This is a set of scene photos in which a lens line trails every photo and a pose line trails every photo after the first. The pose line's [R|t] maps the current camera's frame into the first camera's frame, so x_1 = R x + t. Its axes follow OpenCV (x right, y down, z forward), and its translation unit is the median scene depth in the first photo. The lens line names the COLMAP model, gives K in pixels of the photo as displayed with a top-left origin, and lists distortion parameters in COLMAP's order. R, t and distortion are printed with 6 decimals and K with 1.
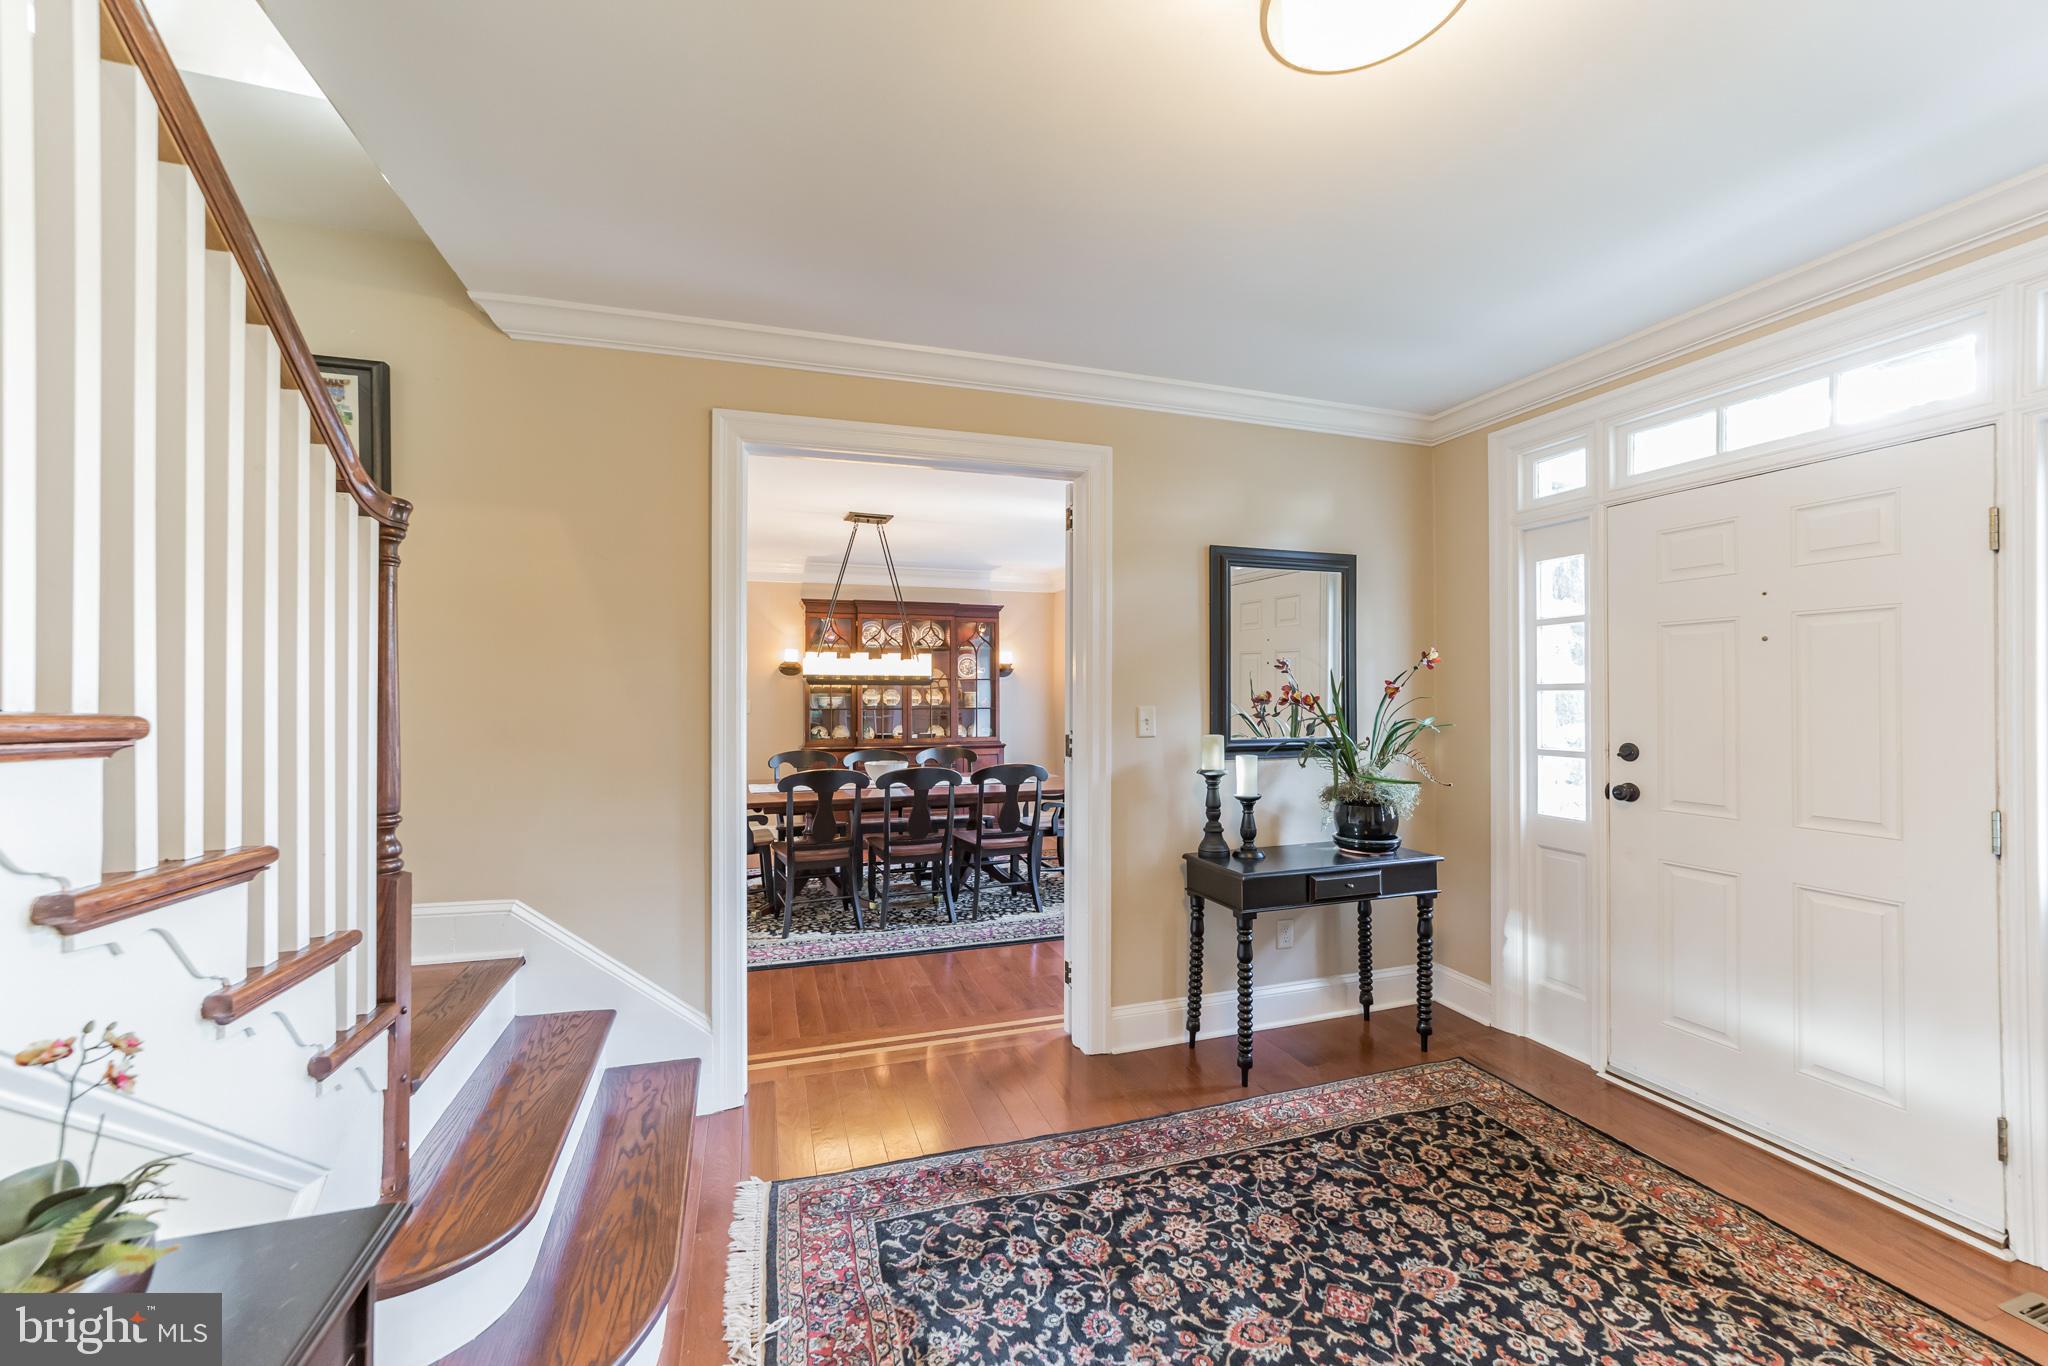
lens RADIAL K [[798.7, 0, 1011.2], [0, 798.7, 687.3], [0, 0, 1]] dist [-0.009528, 0.000220]
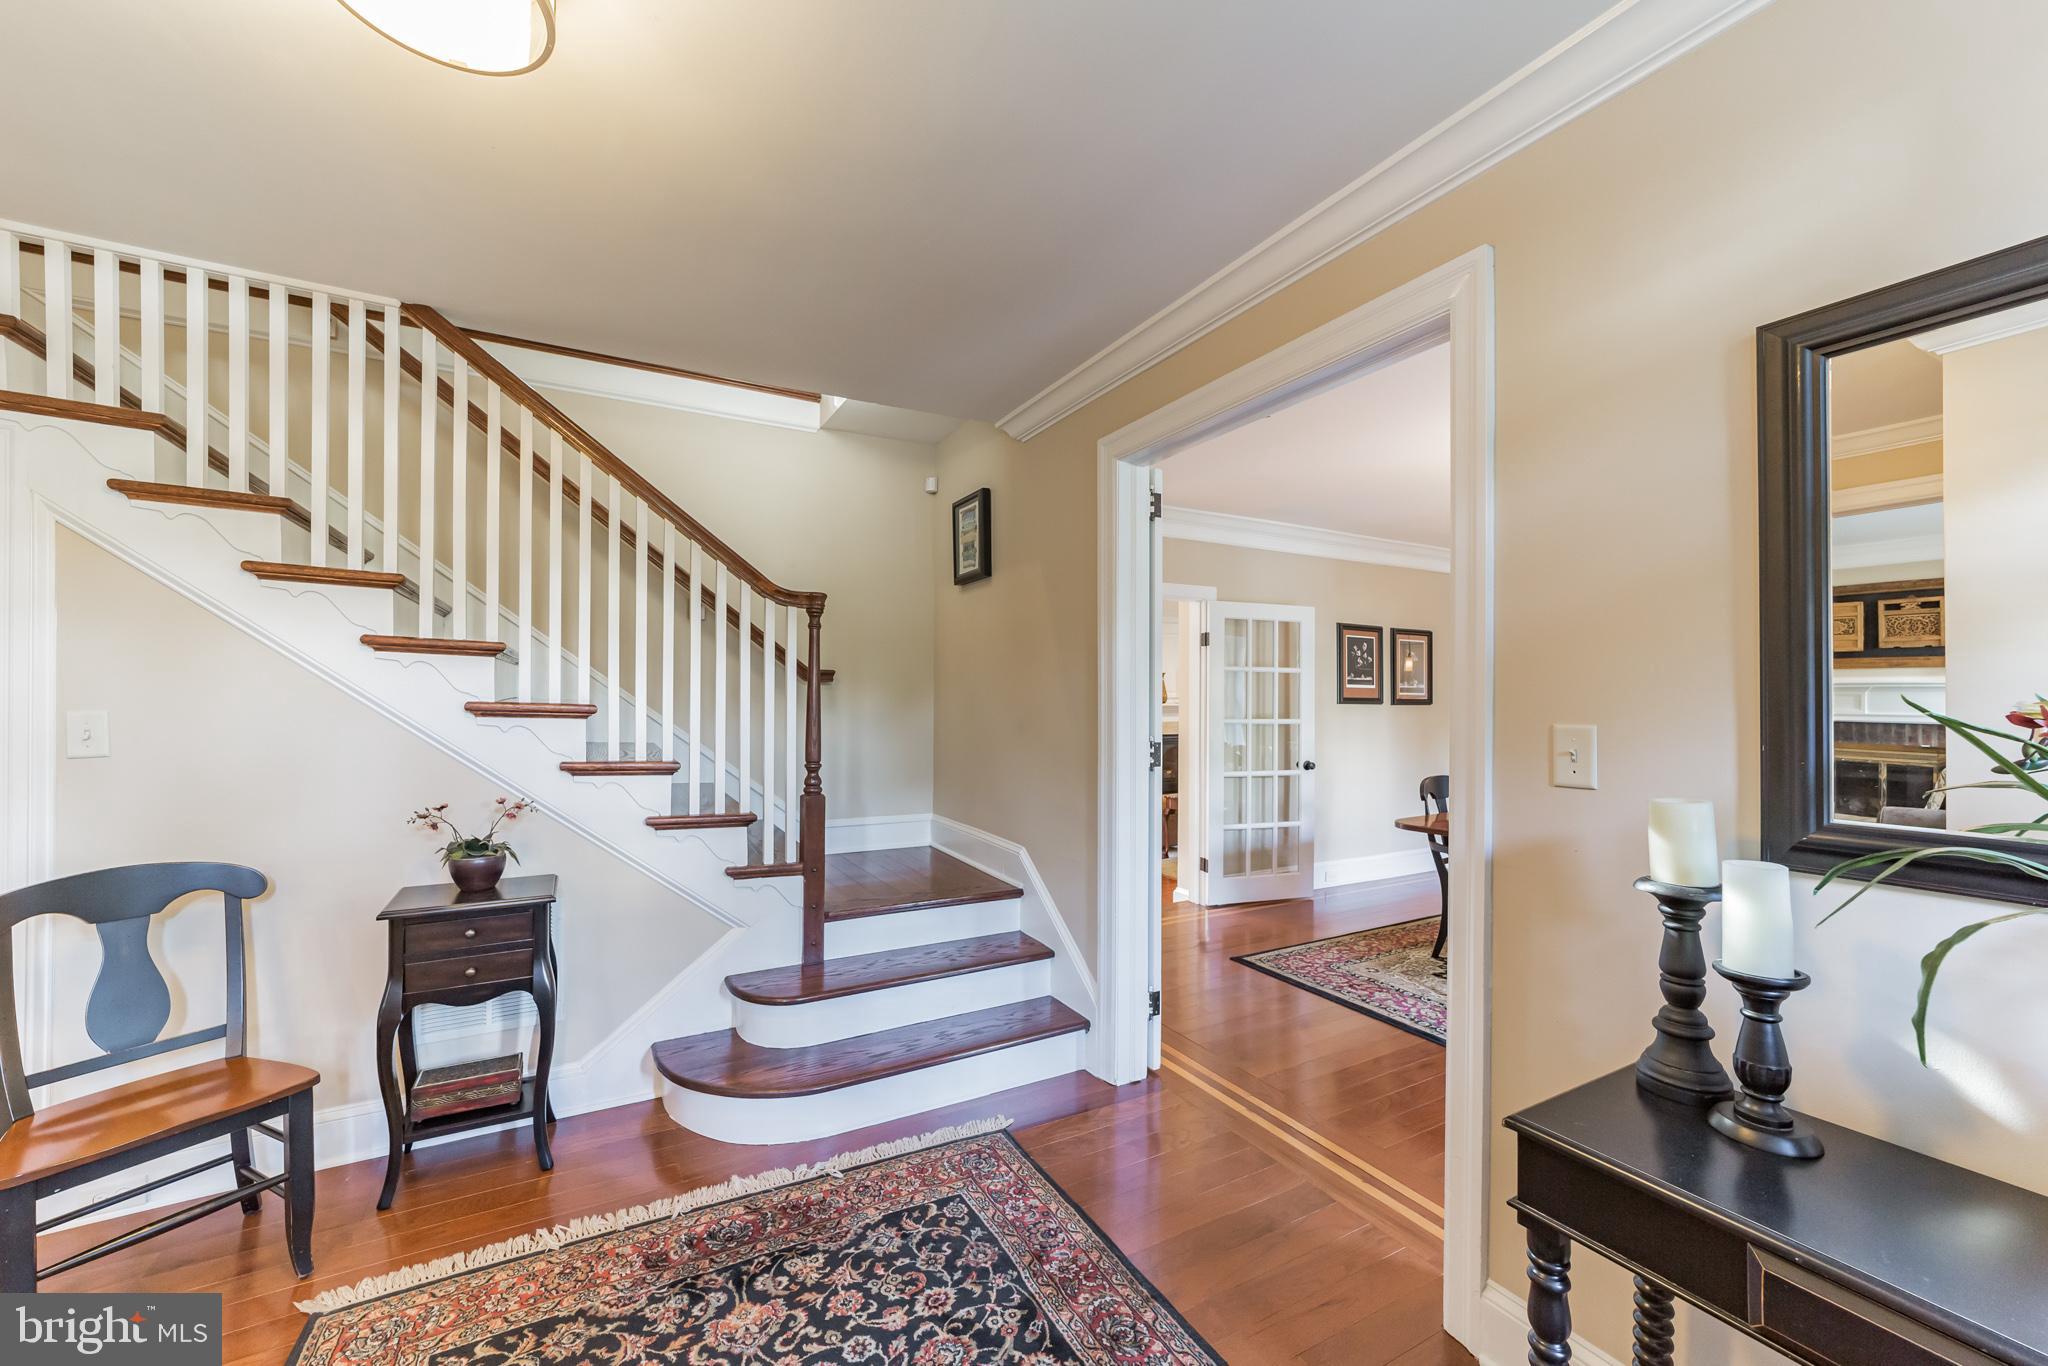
lens RADIAL K [[798.7, 0, 1020.6], [0, 798.7, 696.7], [0, 0, 1]] dist [-0.009528, 0.000220]
pose [[0.183437, -0.003924, -0.983024, 0.938170], [0.003215, 0.999989, -0.003392, 0.011693], [0.983026, -0.002538, 0.183448, 0.930269]]
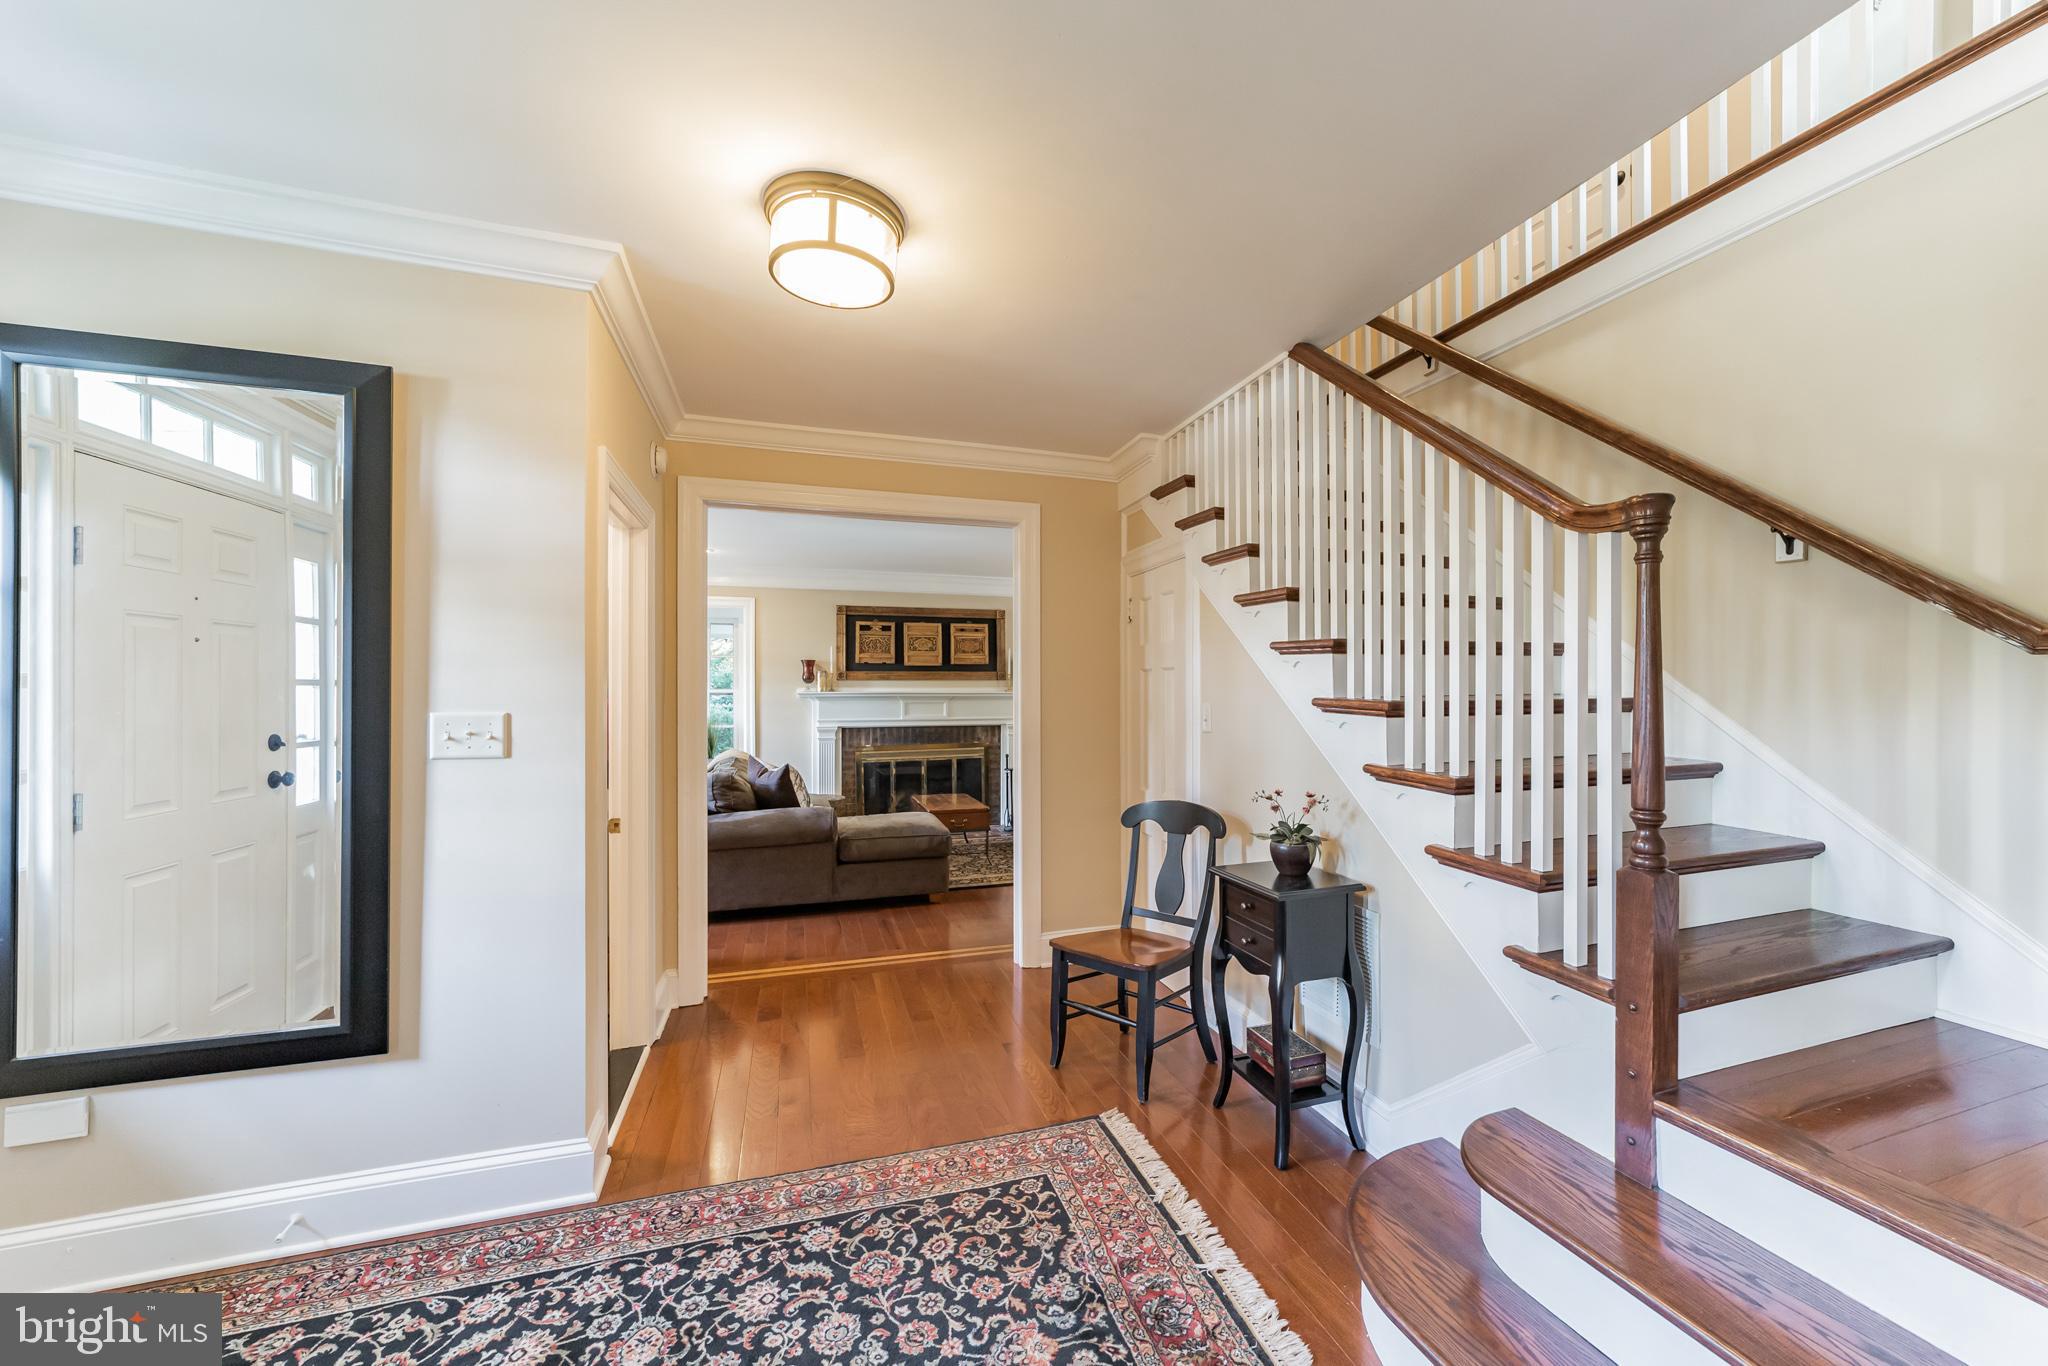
lens RADIAL K [[798.7, 0, 1037.6], [0, 798.7, 691.5], [0, 0, 1]] dist [-0.009528, 0.000220]
pose [[-0.999994, 0.002712, 0.002202, -0.002525], [0.002694, 0.999962, -0.008296, 0.012708], [-0.002225, -0.008290, -0.999963, 1.637770]]
